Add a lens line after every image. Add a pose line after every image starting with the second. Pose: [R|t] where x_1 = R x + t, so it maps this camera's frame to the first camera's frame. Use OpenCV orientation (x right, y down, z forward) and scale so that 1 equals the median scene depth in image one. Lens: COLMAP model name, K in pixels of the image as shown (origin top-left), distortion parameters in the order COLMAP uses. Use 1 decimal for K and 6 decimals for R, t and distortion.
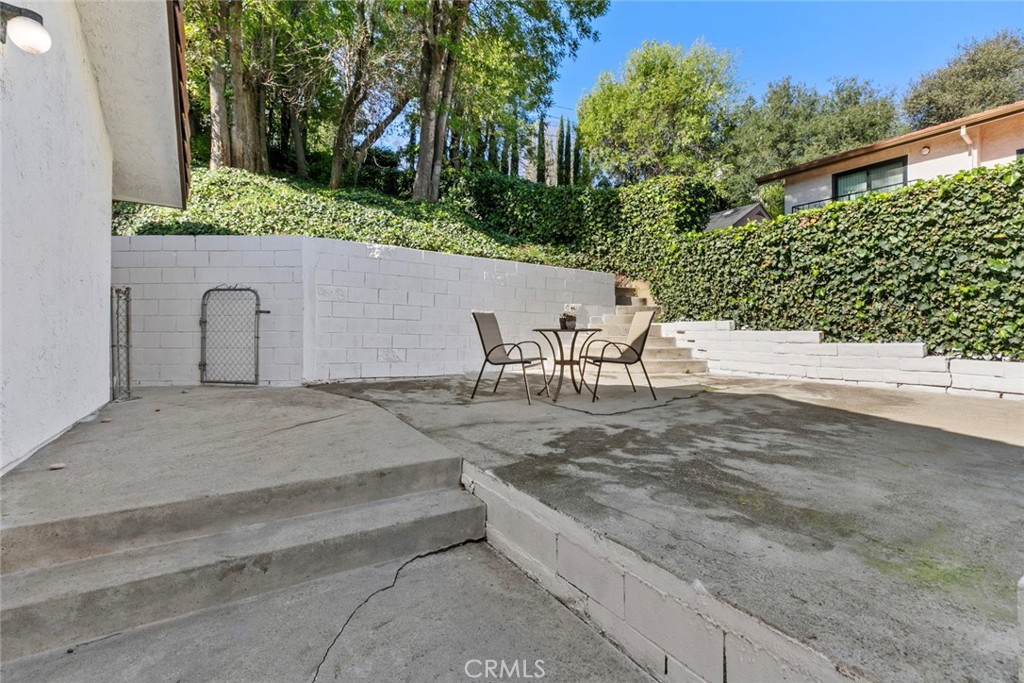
lens RADIAL K [[462.9, 0, 511.6], [0, 462.9, 338.3], [0, 0, 1]] dist [-0.000399, -0.000100]
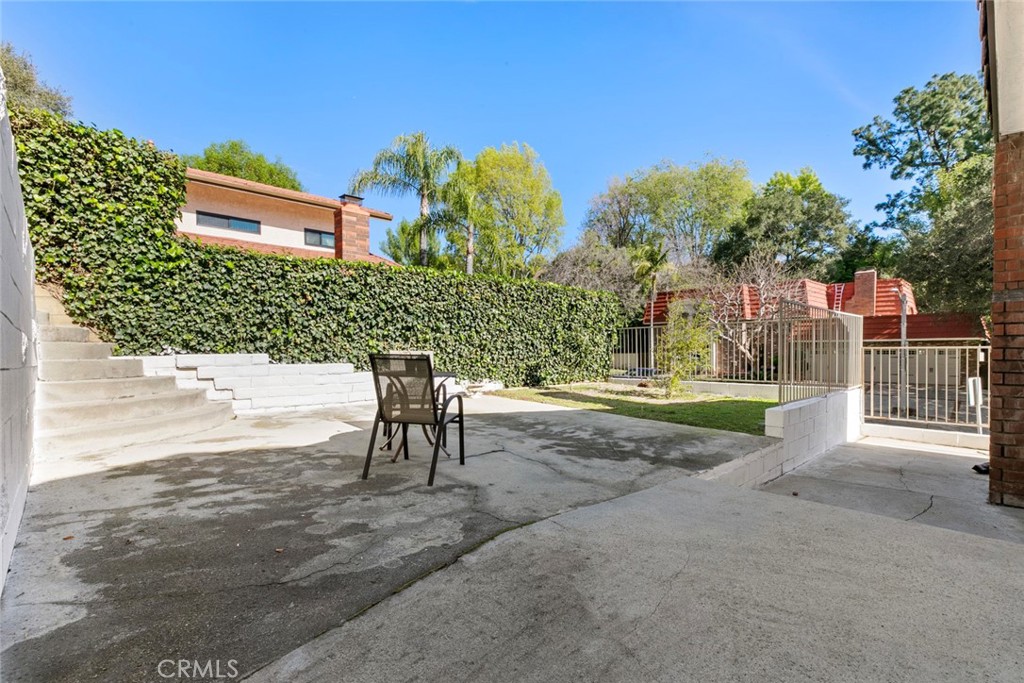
lens RADIAL K [[462.9, 0, 511.3], [0, 462.9, 348.3], [0, 0, 1]] dist [-0.000399, -0.000100]
pose [[-0.191822, 0.005597, 0.981414, -1.219177], [0.014685, 0.999888, -0.002832, -0.090776], [-0.981320, 0.013869, -0.191882, 1.663270]]
